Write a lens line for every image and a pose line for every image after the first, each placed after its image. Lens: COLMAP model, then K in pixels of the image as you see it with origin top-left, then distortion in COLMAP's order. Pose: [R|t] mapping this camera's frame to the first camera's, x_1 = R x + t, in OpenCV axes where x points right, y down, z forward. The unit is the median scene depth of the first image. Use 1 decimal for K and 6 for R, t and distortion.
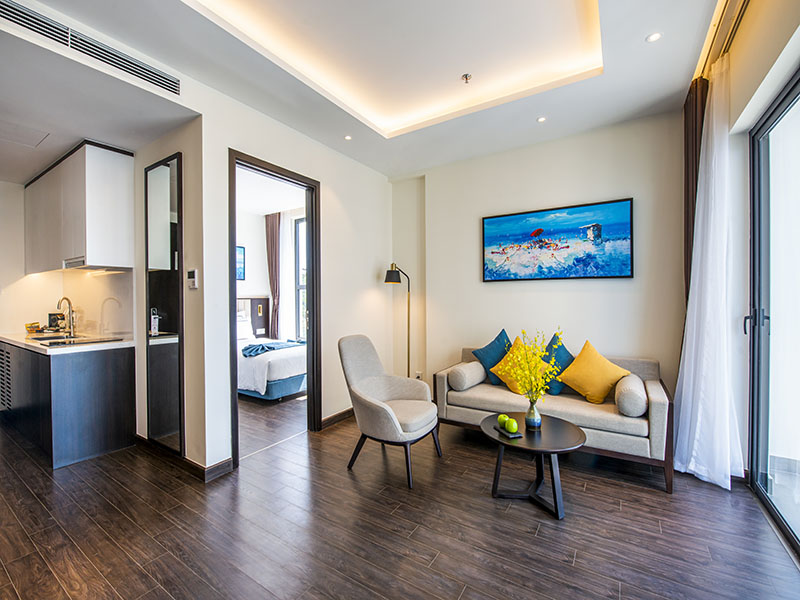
lens RADIAL K [[350.2, 0, 399.8], [0, 350.2, 300.9], [0, 0, 1]] dist [-0.002897, -0.000159]
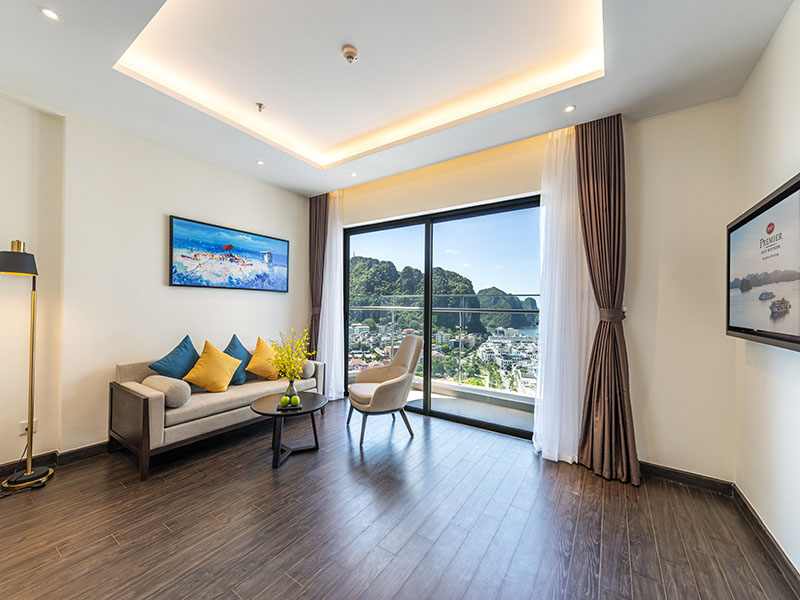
lens RADIAL K [[312.6, 0, 402.1], [0, 312.6, 304.3], [0, 0, 1]] dist [-0.003961, -0.000466]
pose [[0.014322, 0.015977, 0.999770, -0.615451], [-0.001956, 0.999871, -0.015951, 0.006245], [-0.999896, -0.001727, 0.014351, 0.415914]]
